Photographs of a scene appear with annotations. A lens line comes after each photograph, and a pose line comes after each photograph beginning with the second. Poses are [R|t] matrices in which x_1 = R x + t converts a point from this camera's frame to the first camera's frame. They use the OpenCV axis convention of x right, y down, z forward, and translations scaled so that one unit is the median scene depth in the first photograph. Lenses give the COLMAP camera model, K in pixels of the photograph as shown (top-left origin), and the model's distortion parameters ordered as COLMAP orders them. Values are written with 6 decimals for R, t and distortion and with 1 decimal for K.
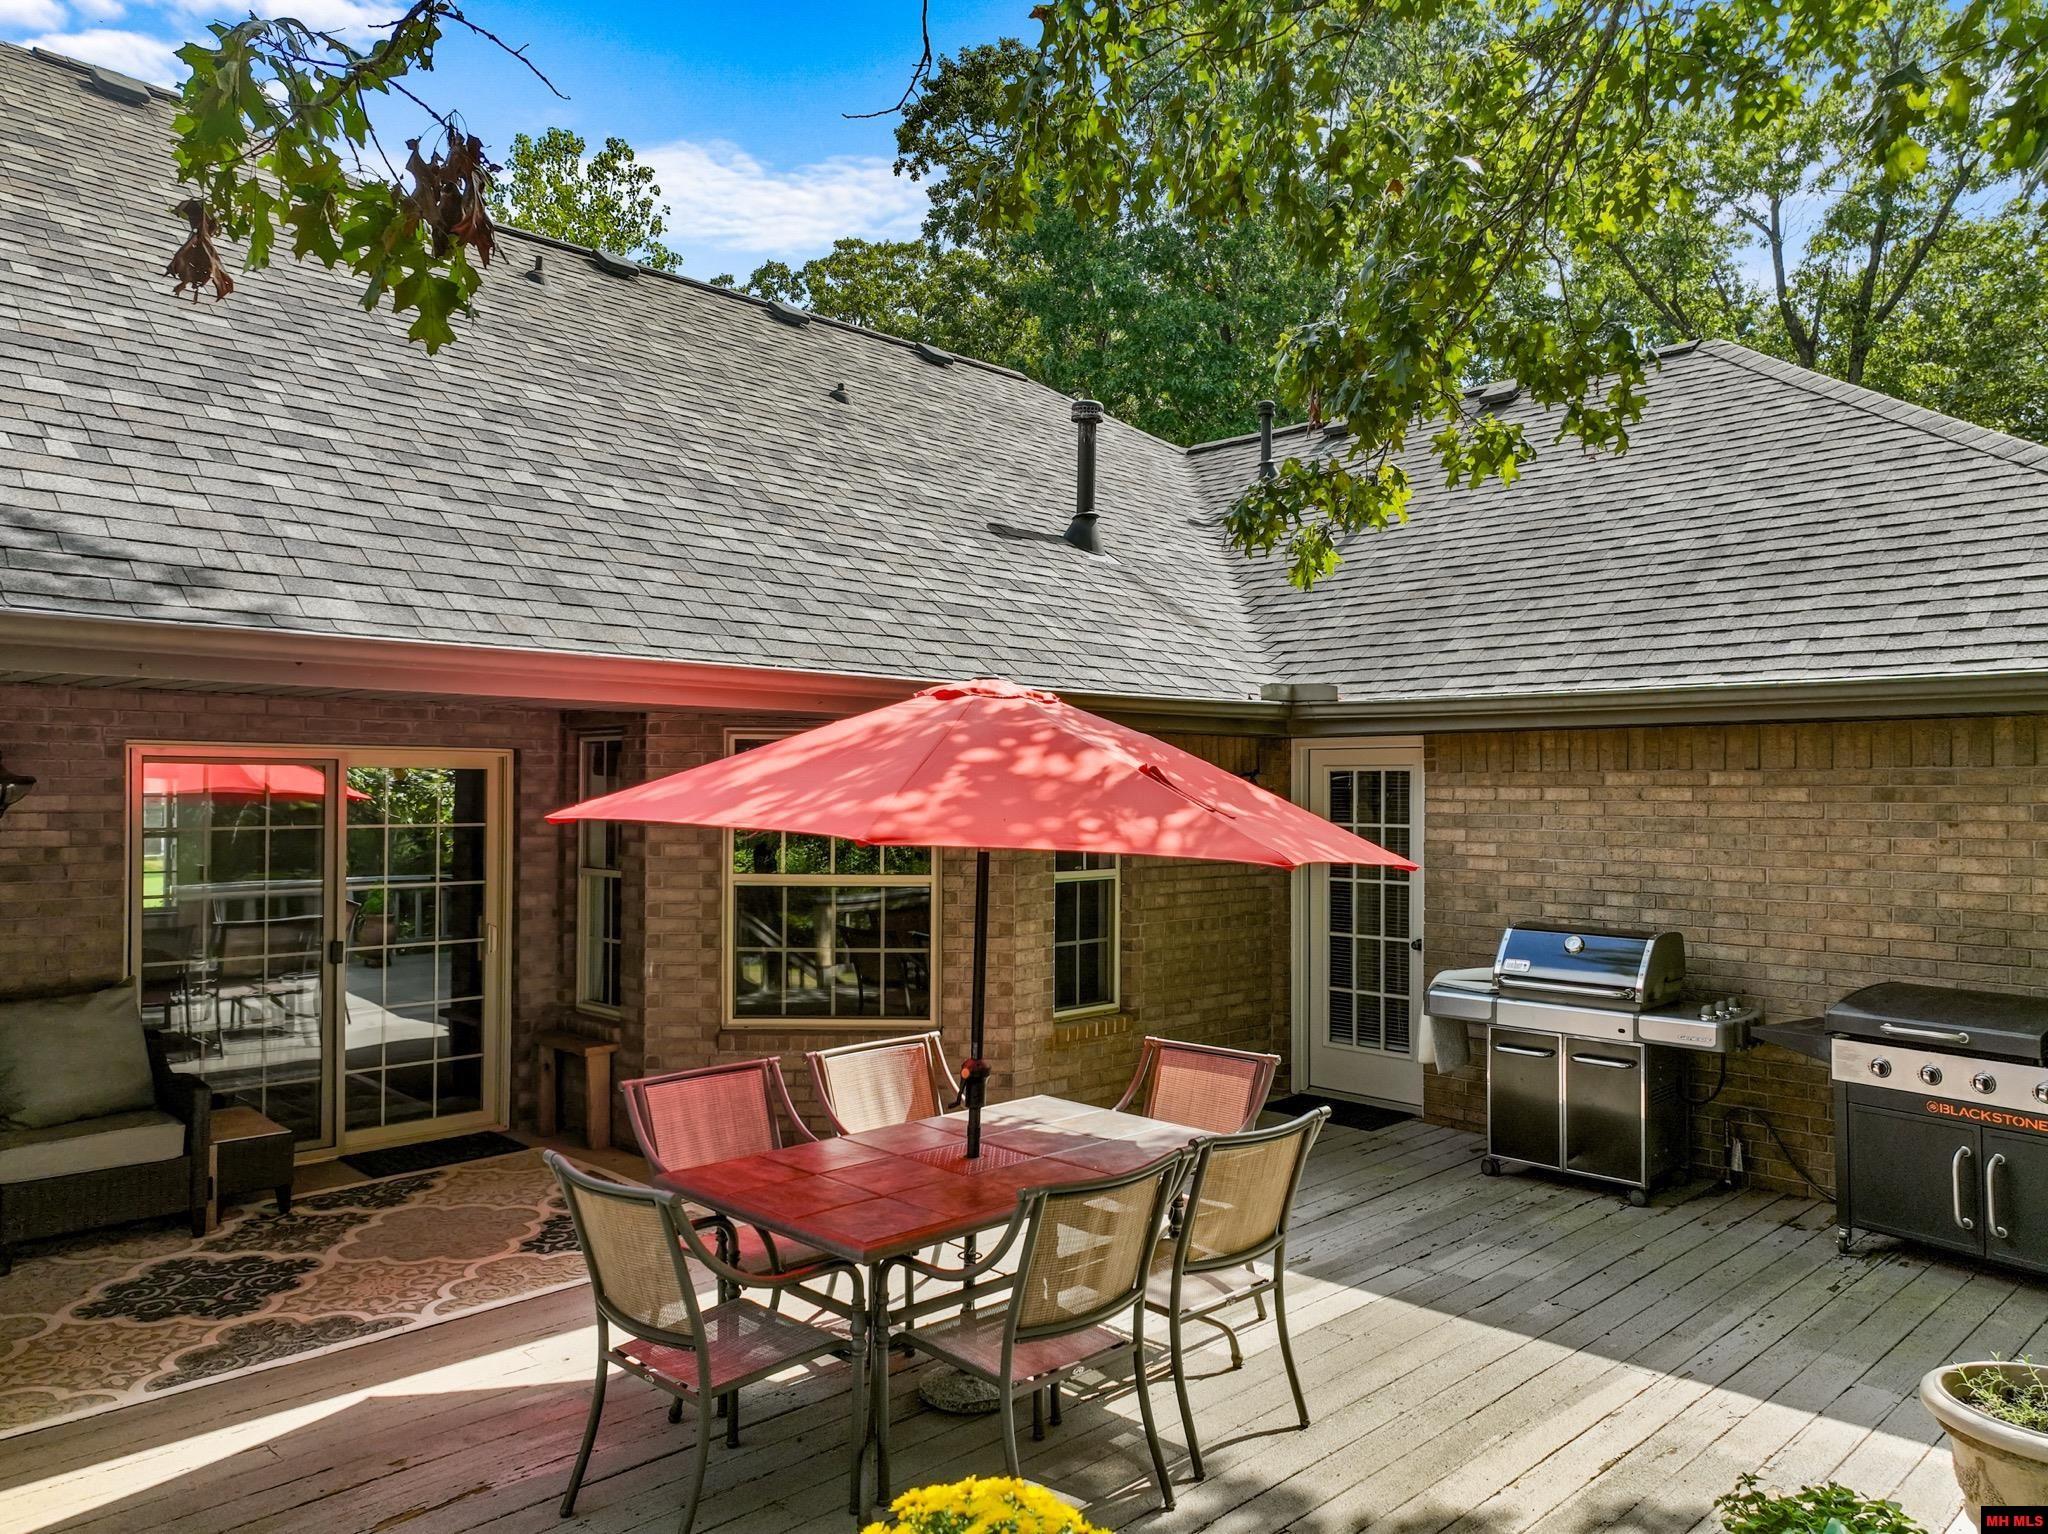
lens RADIAL K [[1419.4, 0, 1024.0], [0, 1419.4, 767.0], [0, 0, 1]] dist [0.006544, 0.002204]
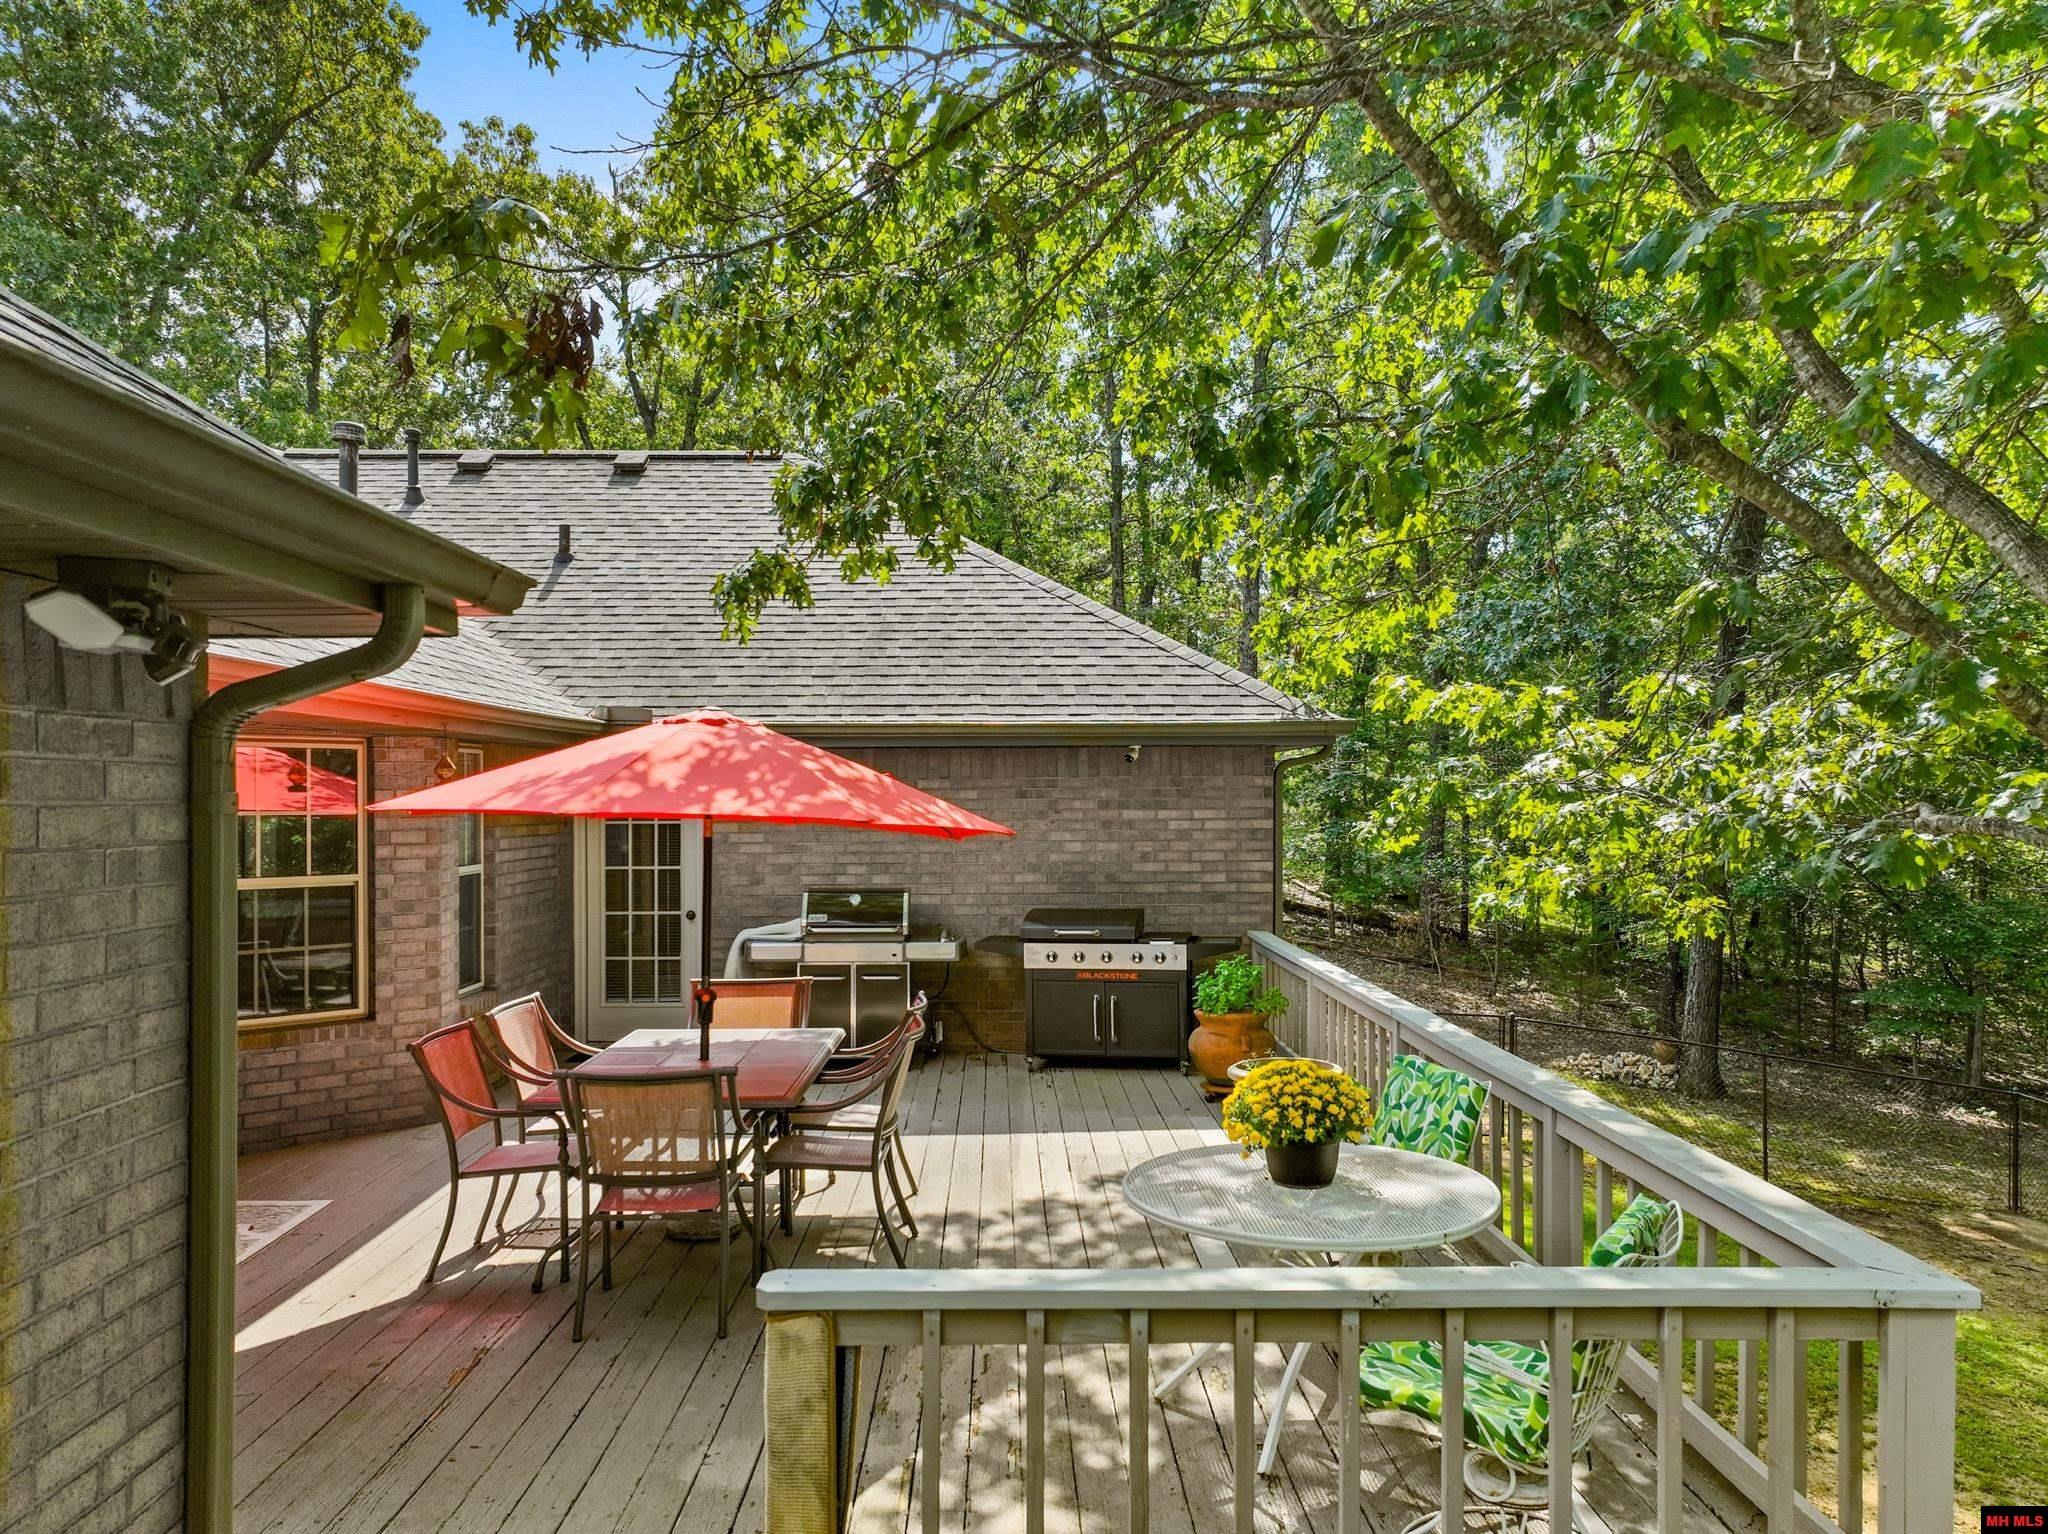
lens RADIAL K [[1419.4, 0, 1024.0], [0, 1419.4, 767.0], [0, 0, 1]] dist [0.006544, 0.002204]
pose [[0.692674, 0.010952, 0.721167, -0.563706], [-0.006489, 0.999939, -0.008954, 0.003039], [-0.721221, 0.001523, 0.692703, -0.118127]]
